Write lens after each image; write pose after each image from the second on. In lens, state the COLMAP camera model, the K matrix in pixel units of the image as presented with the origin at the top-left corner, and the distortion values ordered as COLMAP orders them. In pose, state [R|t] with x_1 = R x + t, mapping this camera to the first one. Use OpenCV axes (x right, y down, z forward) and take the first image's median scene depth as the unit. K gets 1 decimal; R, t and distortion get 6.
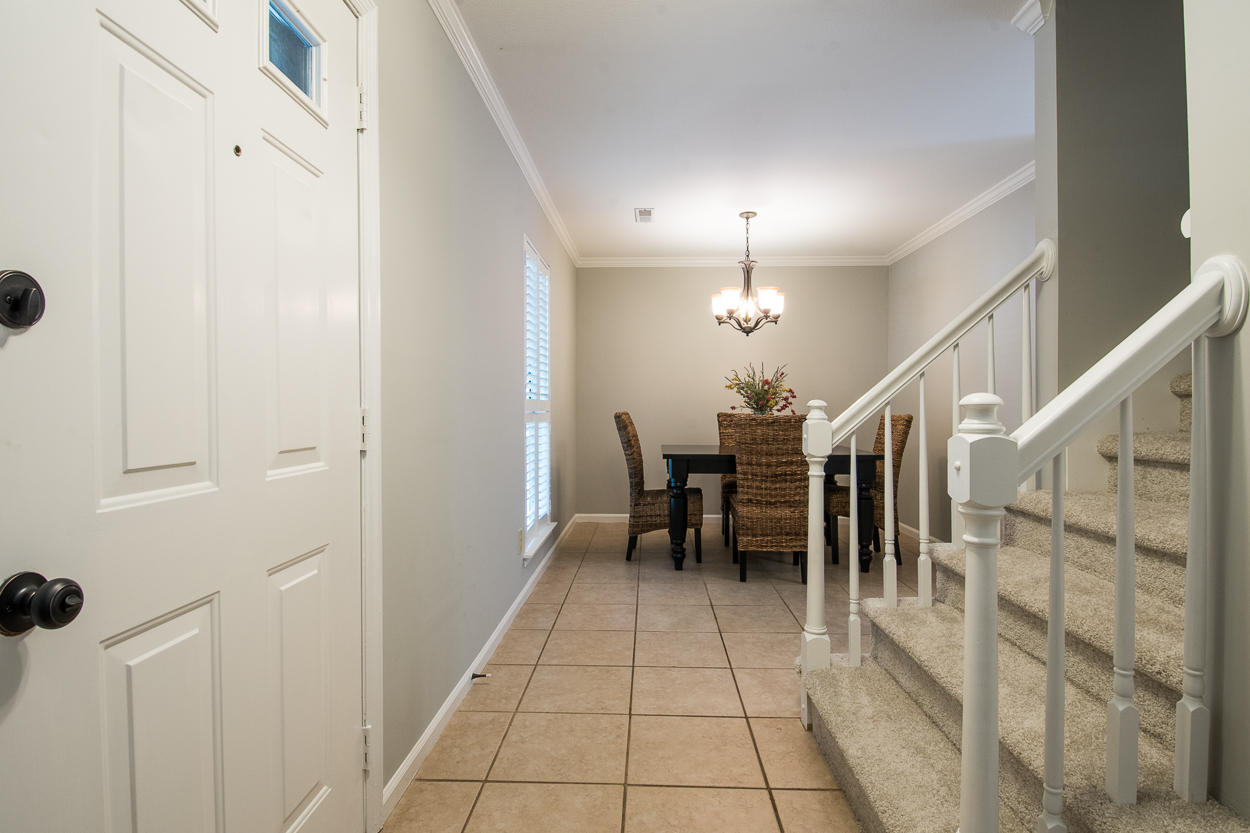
lens RADIAL K [[625.7, 0, 628.4], [0, 625.7, 411.4], [0, 0, 1]] dist [0.025028, -0.031271]
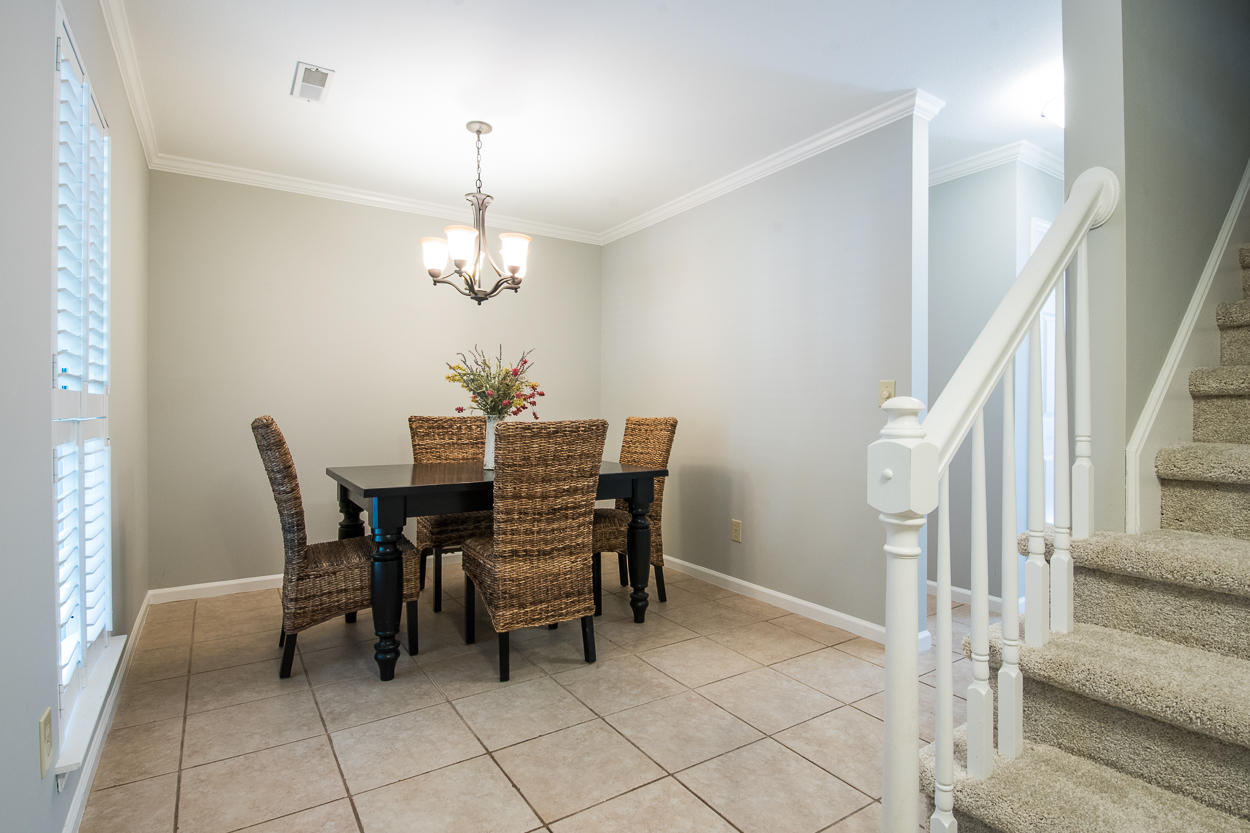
lens RADIAL K [[625.7, 0, 628.4], [0, 625.7, 411.4], [0, 0, 1]] dist [0.025028, -0.031271]
pose [[0.817457, -0.001834, 0.575987, -0.077861], [0.001983, 0.999998, 0.000370, -0.003869], [-0.575987, 0.000840, 0.817459, 0.373033]]
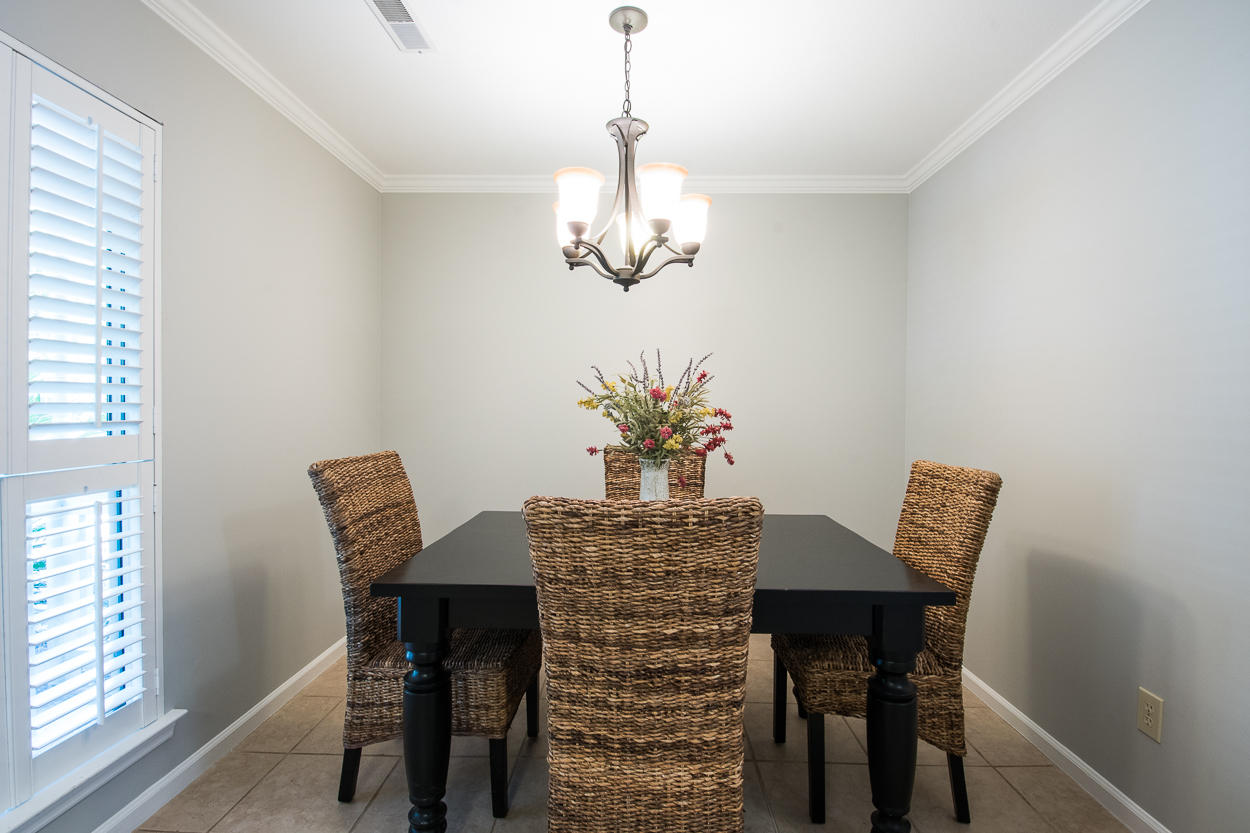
lens RADIAL K [[591.0, 0, 627.5], [0, 591.0, 409.8], [0, 0, 1]] dist [0.002291, -0.000725]
pose [[0.999903, 0.006862, 0.012156, 0.201442], [-0.006838, 0.999975, -0.002045, -0.036962], [-0.012170, 0.001962, 0.999924, 0.622344]]
